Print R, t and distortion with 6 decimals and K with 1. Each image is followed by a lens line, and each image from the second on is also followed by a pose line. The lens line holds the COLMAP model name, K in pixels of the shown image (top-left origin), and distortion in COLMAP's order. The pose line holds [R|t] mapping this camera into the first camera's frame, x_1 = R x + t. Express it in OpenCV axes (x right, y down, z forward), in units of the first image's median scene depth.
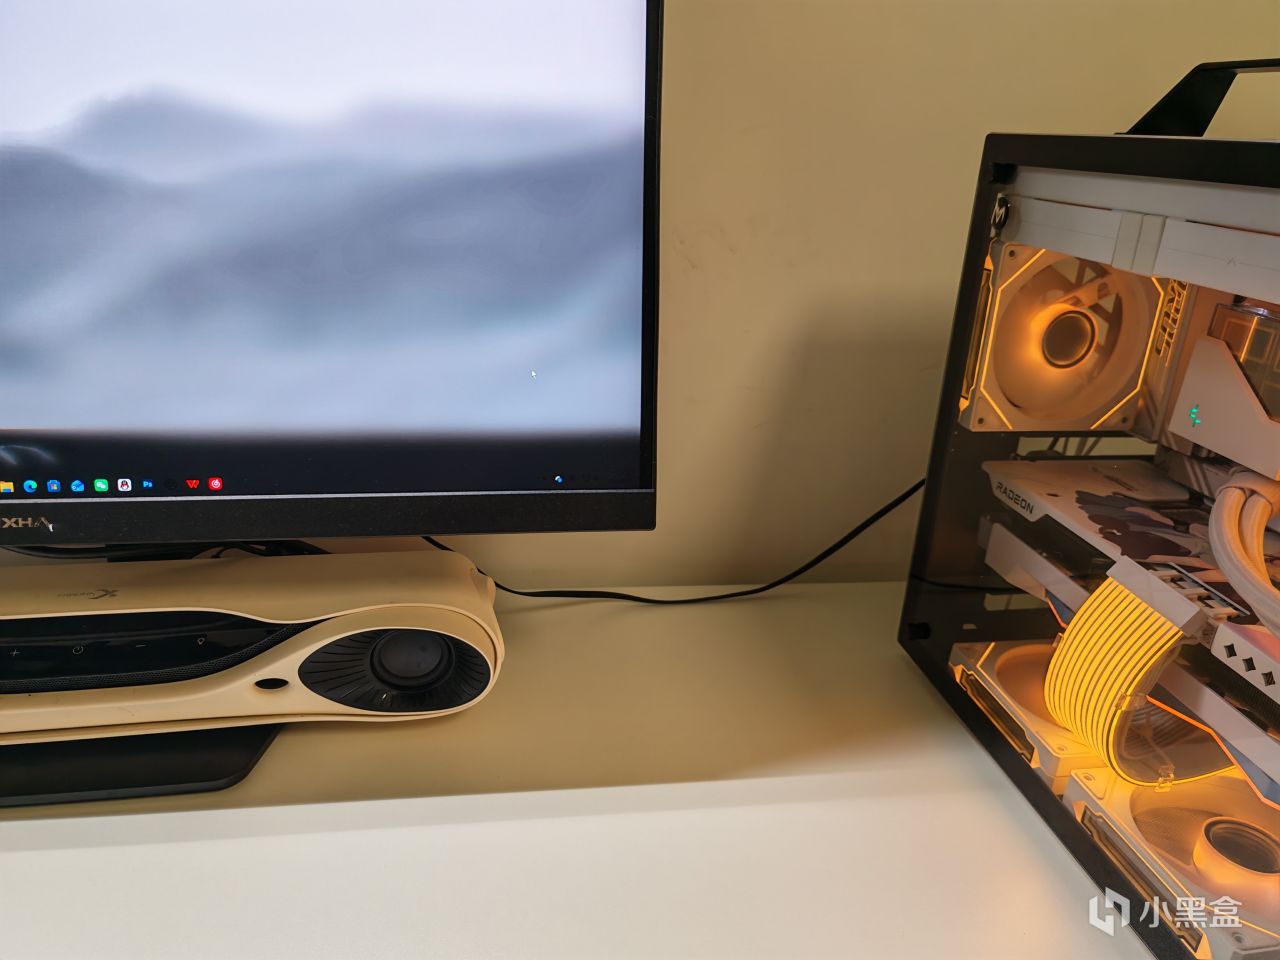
lens RADIAL K [[905.9, 0, 640.0], [0, 905.9, 480.0], [0, 0, 1]] dist [0.002699, 0.000650]
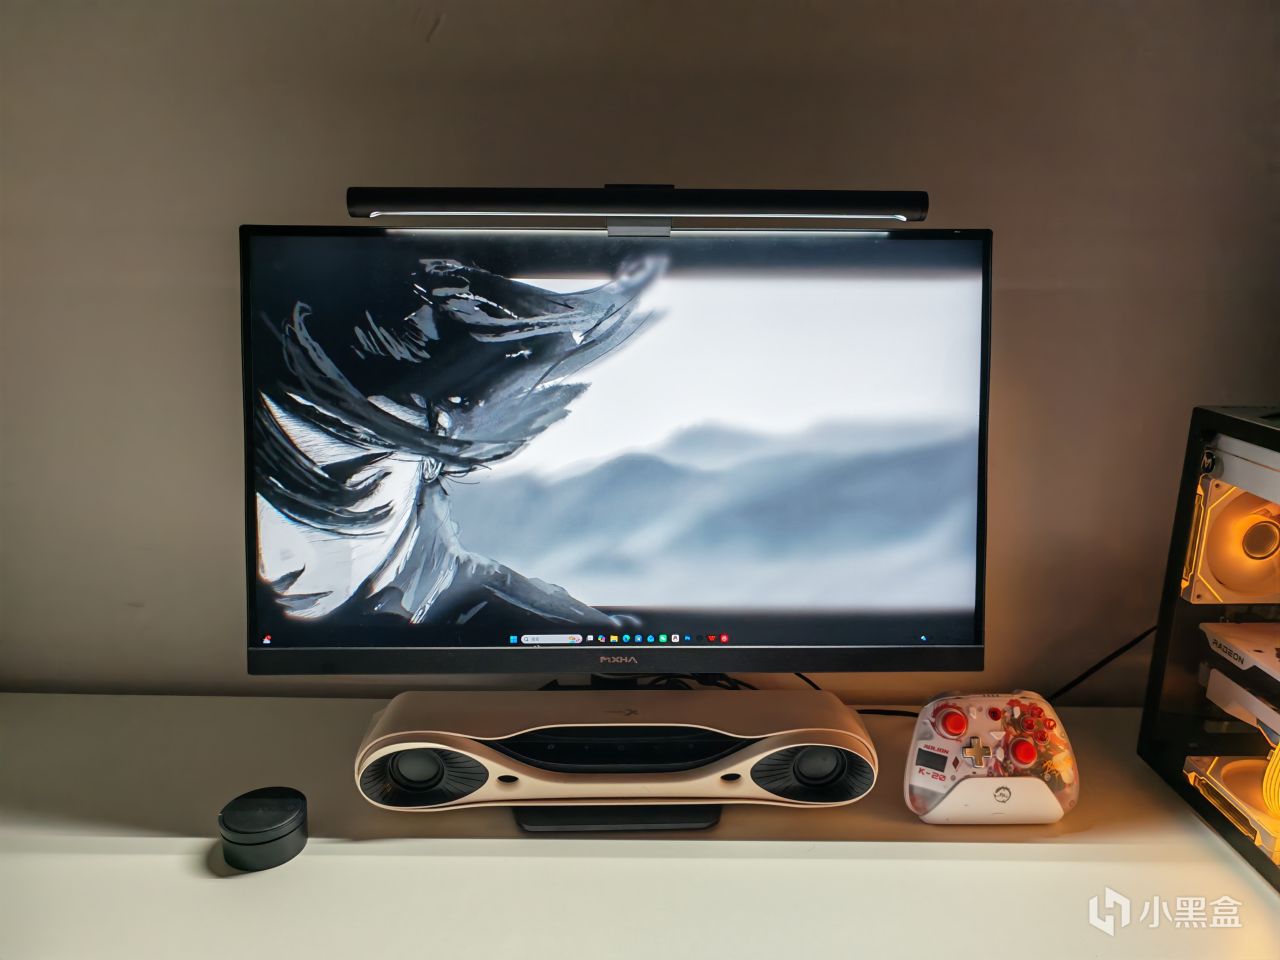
lens RADIAL K [[905.9, 0, 640.0], [0, 905.9, 480.0], [0, 0, 1]] dist [0.002699, 0.000650]
pose [[0.988448, -0.005027, -0.151479, -0.308241], [-0.012926, 0.993012, -0.117305, -0.076000], [0.151010, 0.117908, 0.981475, -0.620293]]
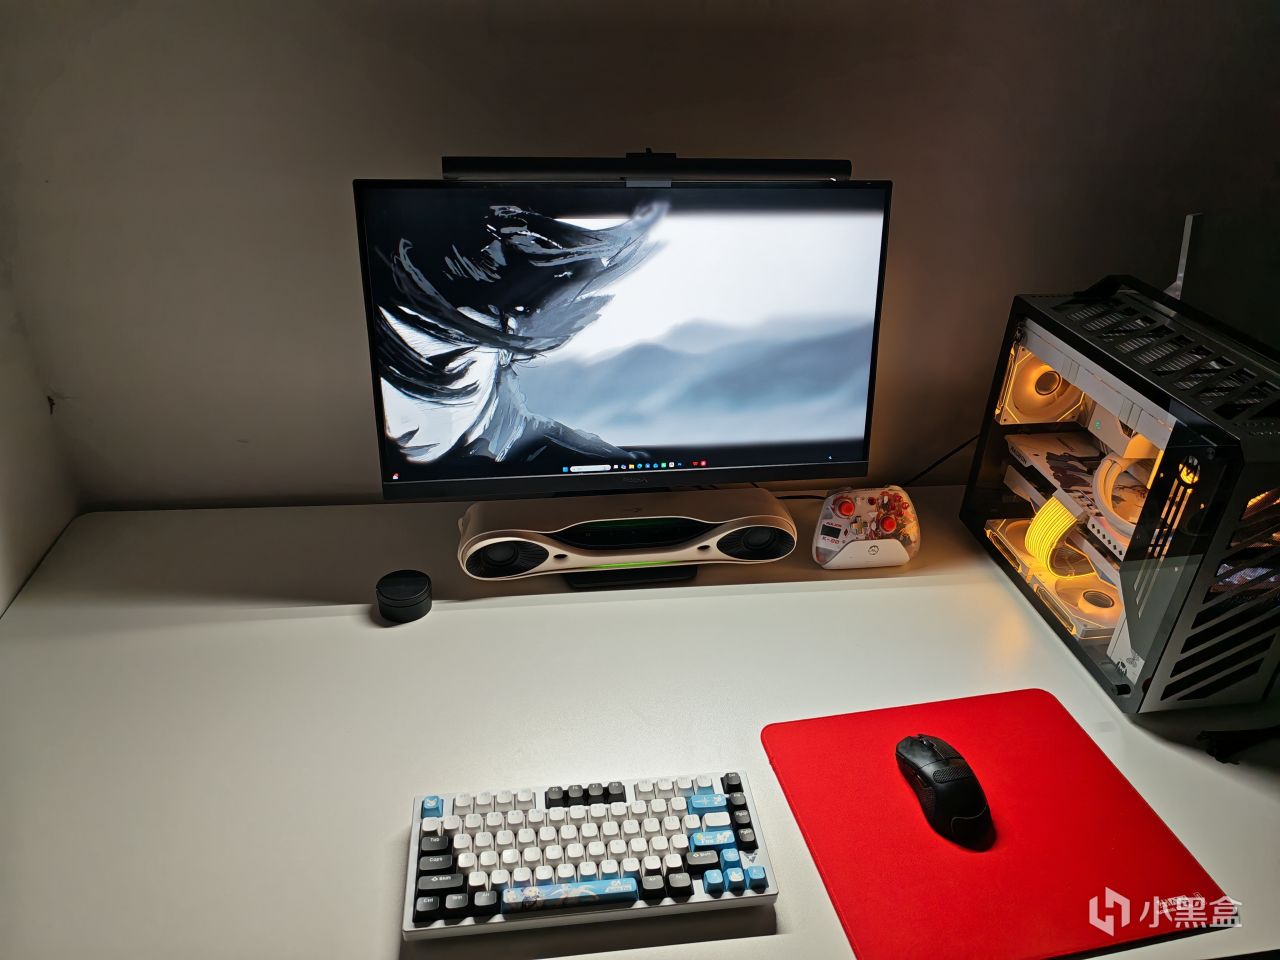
lens RADIAL K [[874.0, 0, 640.0], [0, 874.0, 480.0], [0, 0, 1]] dist [-0.002290, -0.002753]
pose [[0.999433, -0.004105, -0.033421, -0.478580], [0.009305, 0.987560, 0.156968, -0.289127], [0.032361, -0.157190, 0.987038, -1.246541]]
